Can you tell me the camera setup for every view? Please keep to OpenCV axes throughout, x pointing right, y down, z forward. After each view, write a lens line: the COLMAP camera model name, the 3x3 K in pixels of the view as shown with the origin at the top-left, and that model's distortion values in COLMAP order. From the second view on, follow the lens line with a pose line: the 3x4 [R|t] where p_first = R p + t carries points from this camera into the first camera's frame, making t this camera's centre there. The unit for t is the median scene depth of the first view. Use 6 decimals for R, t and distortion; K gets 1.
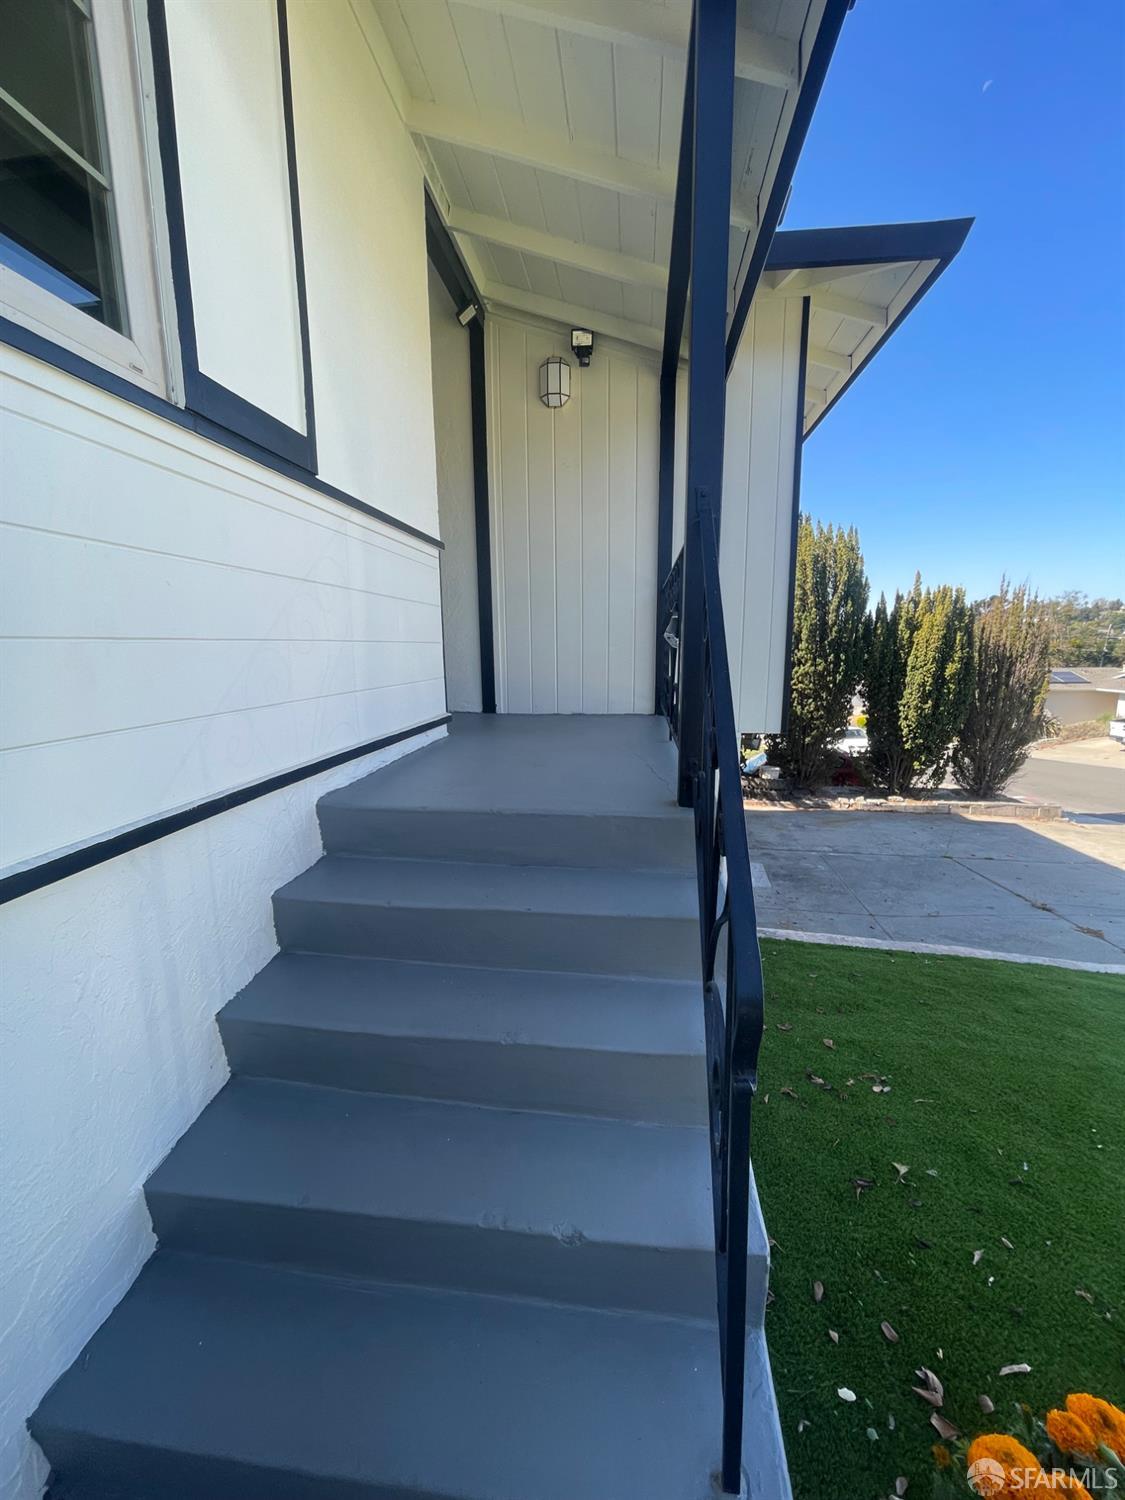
lens RADIAL K [[605.6, 0, 562.5], [0, 605.6, 750.0], [0, 0, 1]] dist [-0.000869, 0.000034]
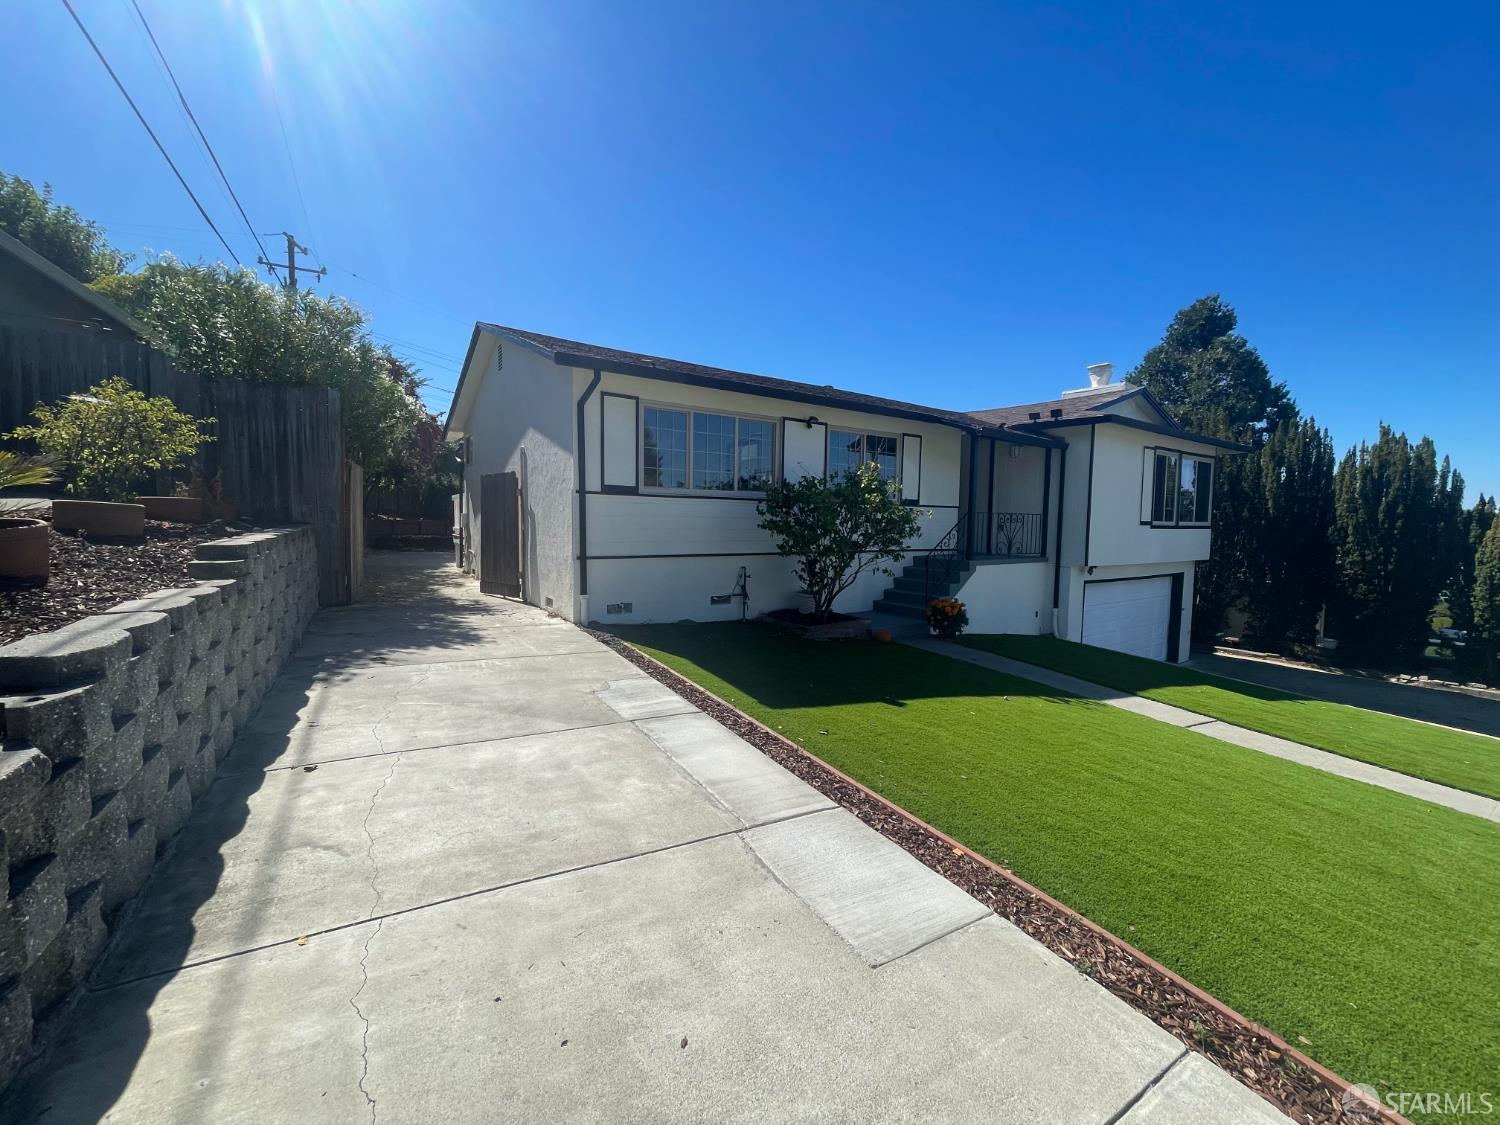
lens RADIAL K [[600.1, 0, 750.1], [0, 600.1, 569.3], [0, 0, 1]] dist [0.000001, 0.000049]
pose [[0.661185, 0.077493, -0.746210, 0.508747], [-0.149829, 0.988253, -0.030128, 0.108942], [0.735109, 0.131724, 0.665029, -0.706576]]
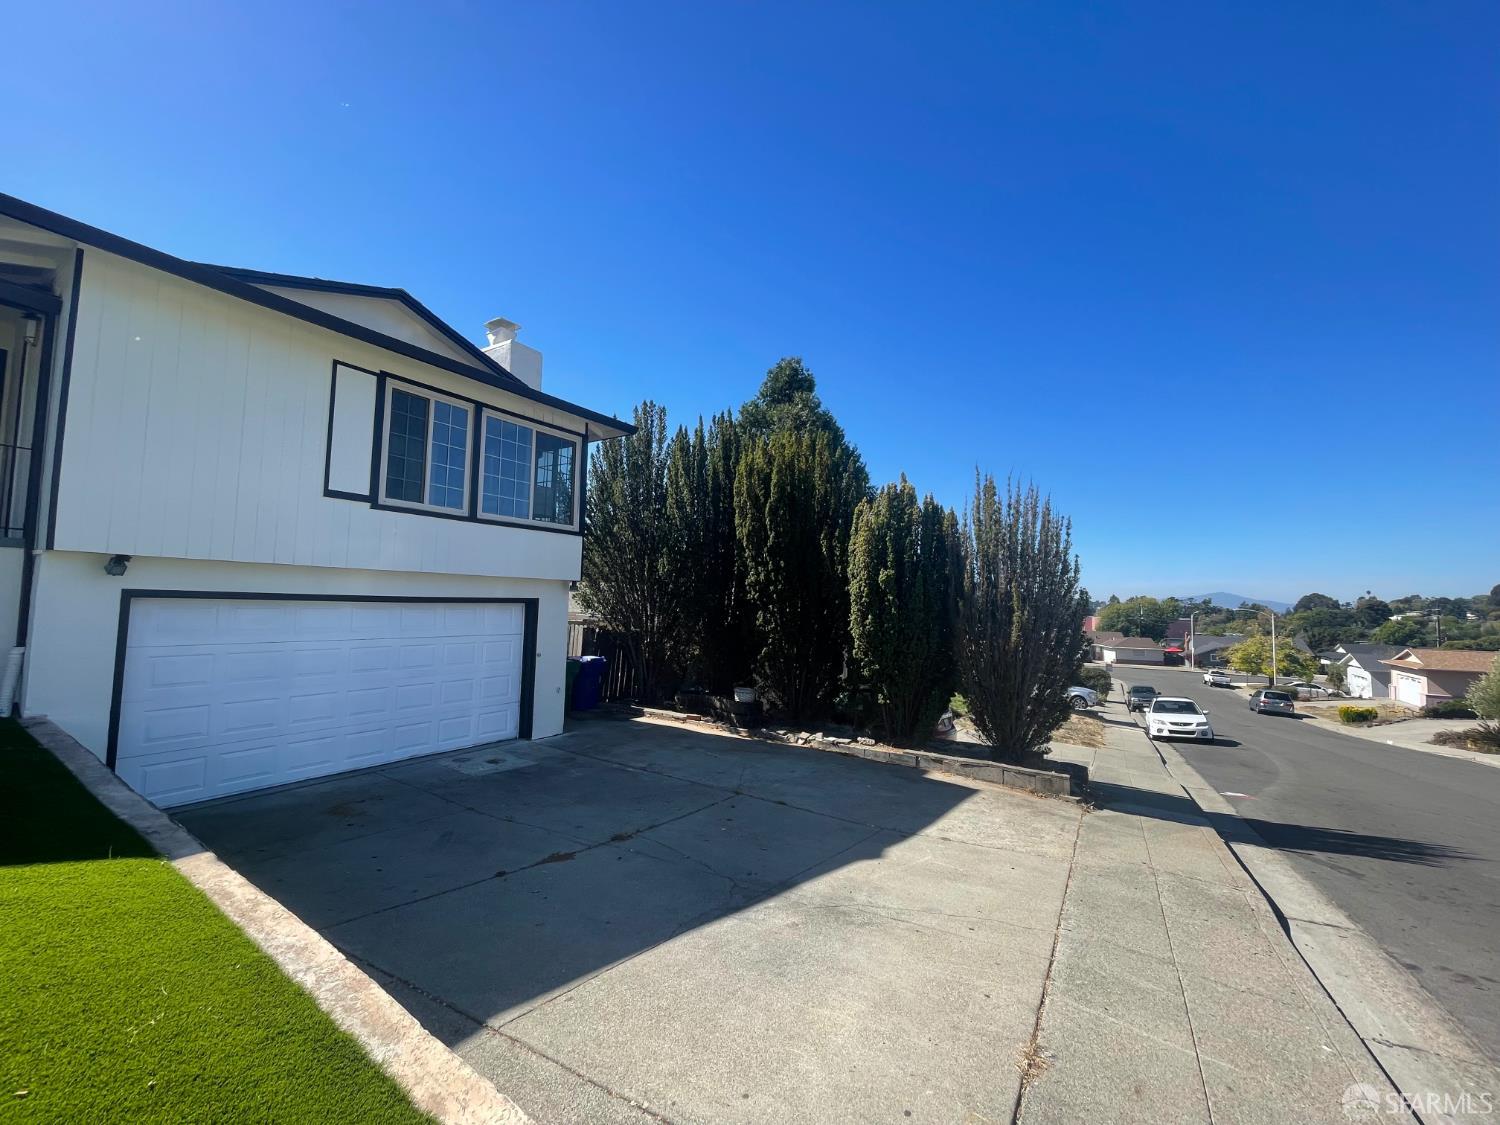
lens RADIAL K [[605.6, 0, 749.5], [0, 605.6, 562.8], [0, 0, 1]] dist [-0.000869, 0.000034]
pose [[0.900789, -0.000225, -0.434258, 0.810022], [-0.104330, 0.970599, -0.216917, 0.044055], [0.421539, 0.240702, 0.874281, 0.190852]]
